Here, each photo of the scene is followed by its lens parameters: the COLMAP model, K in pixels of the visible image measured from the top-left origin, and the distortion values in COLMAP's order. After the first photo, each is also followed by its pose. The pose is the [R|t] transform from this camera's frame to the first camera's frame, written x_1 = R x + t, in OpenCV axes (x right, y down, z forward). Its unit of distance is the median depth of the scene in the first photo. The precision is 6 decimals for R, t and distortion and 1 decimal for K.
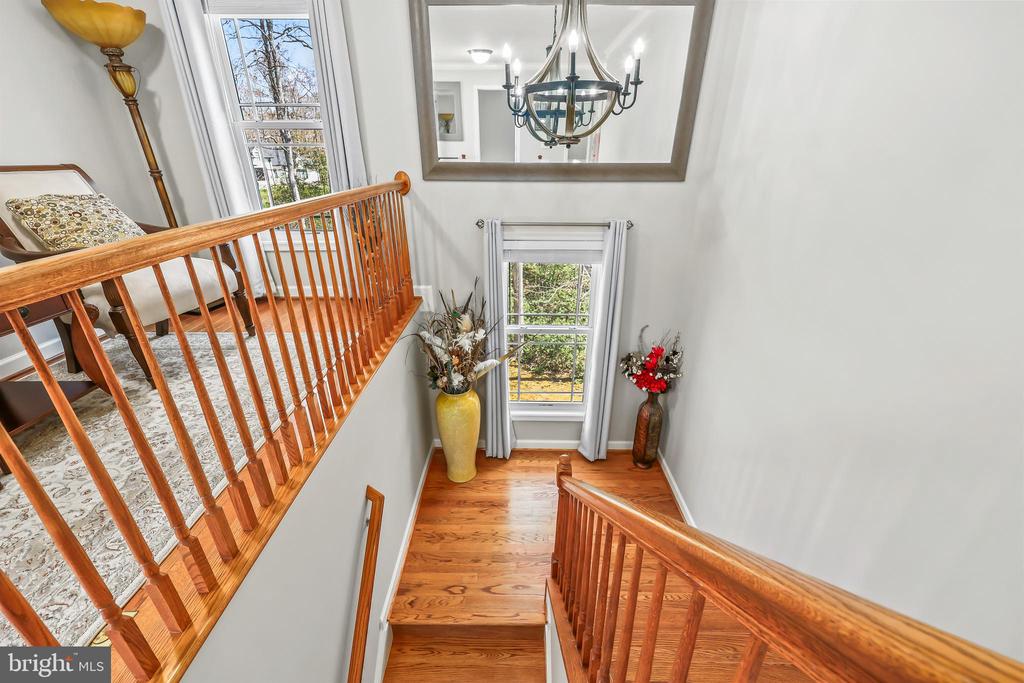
lens RADIAL K [[415.9, 0, 514.6], [0, 415.9, 344.1], [0, 0, 1]] dist [-0.002908, 0.001029]
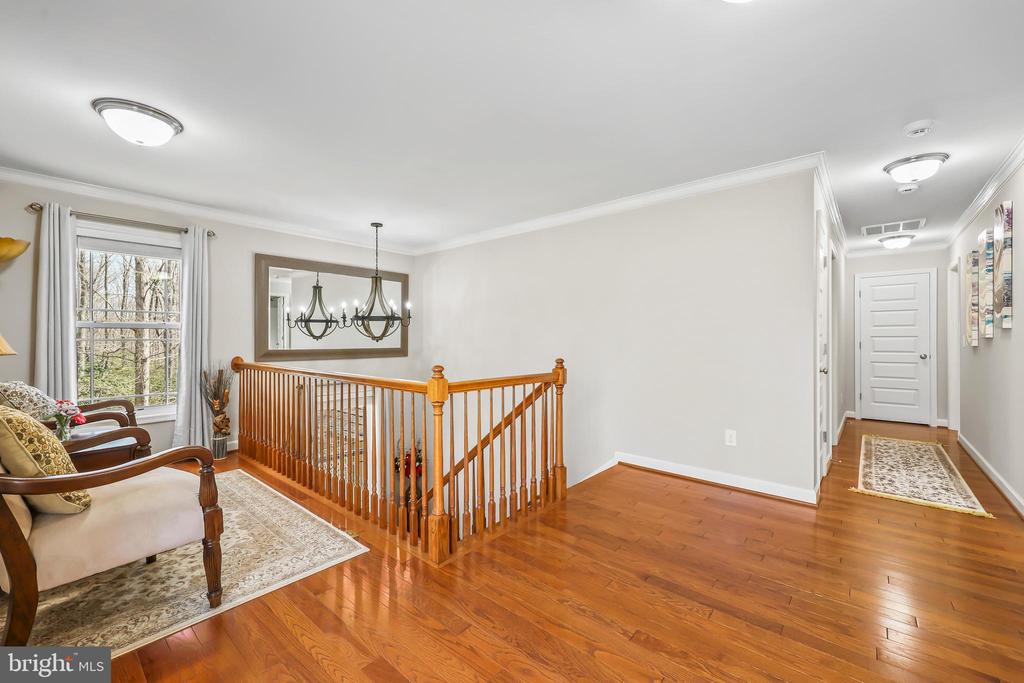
lens RADIAL K [[415.9, 0, 512.1], [0, 415.9, 339.4], [0, 0, 1]] dist [-0.002908, 0.001029]
pose [[0.650170, -0.002763, 0.759783, -0.709272], [0.318897, 0.908641, -0.269585, 0.202146], [-0.689625, 0.417569, 0.591653, -0.485459]]
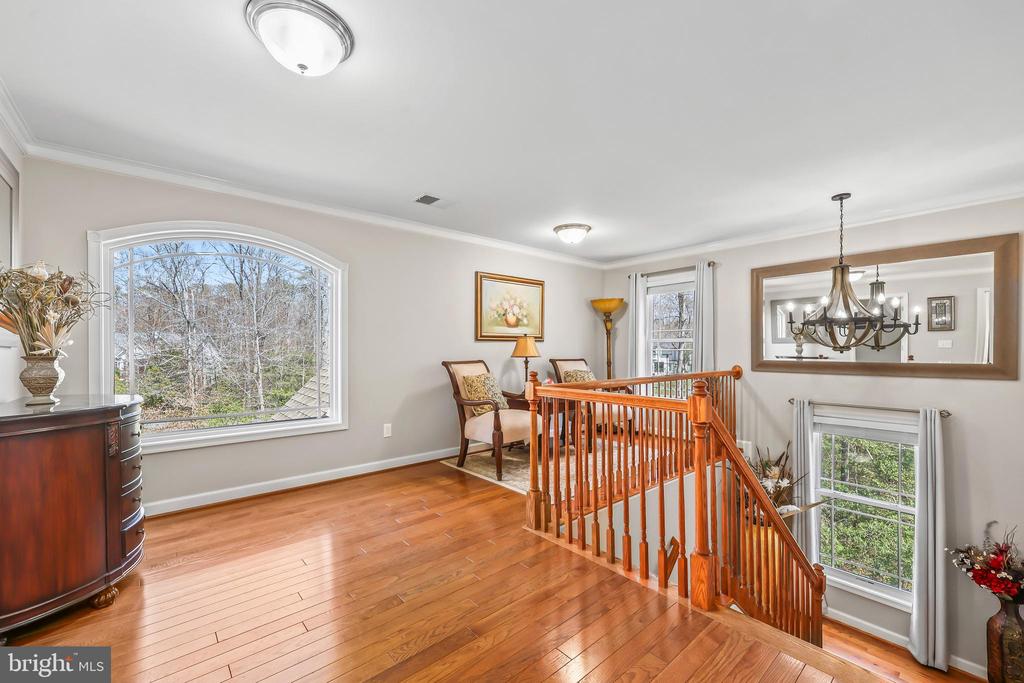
lens RADIAL K [[415.9, 0, 510.0], [0, 415.9, 349.5], [0, 0, 1]] dist [-0.002908, 0.001029]
pose [[0.653107, -0.004909, -0.757249, 0.347917], [-0.313749, 0.908359, -0.276488, 0.230424], [0.689211, 0.418163, 0.591716, -0.538203]]
